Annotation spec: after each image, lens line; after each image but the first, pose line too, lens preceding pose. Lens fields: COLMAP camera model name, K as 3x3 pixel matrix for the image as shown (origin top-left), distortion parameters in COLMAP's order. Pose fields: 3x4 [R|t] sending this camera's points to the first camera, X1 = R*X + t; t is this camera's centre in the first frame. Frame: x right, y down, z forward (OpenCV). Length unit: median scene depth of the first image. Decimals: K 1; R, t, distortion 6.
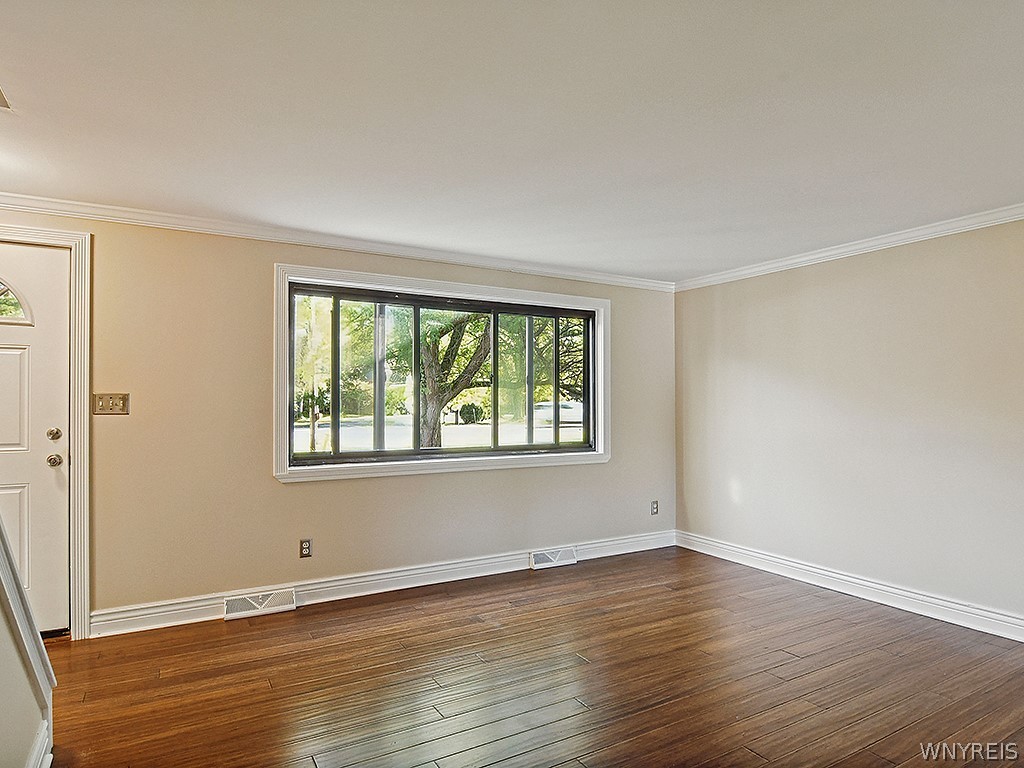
lens RADIAL K [[594.4, 0, 512.0], [0, 594.4, 384.0], [0, 0, 1]] dist [-0.006273, -0.001664]
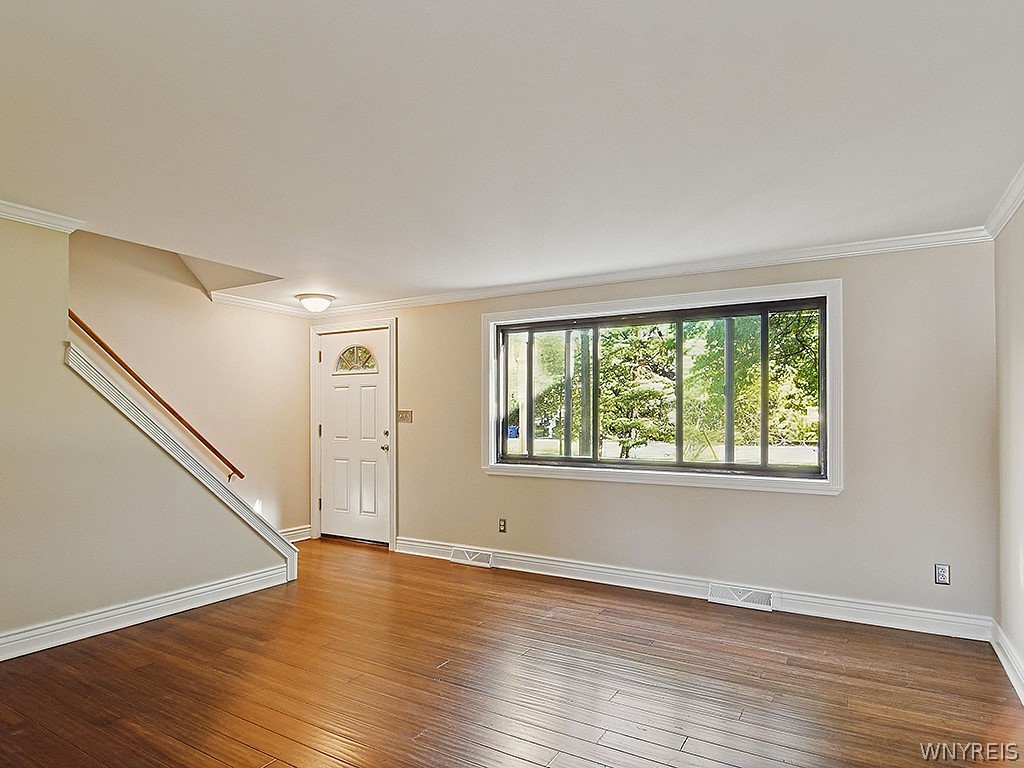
lens RADIAL K [[604.9, 0, 509.8], [0, 604.9, 407.7], [0, 0, 1]] dist [0.002954, 0.000163]
pose [[0.498637, -0.013517, -0.866705, 0.784026], [0.022007, 0.999754, -0.002930, 0.017627], [0.866531, -0.017613, 0.498812, 0.328130]]
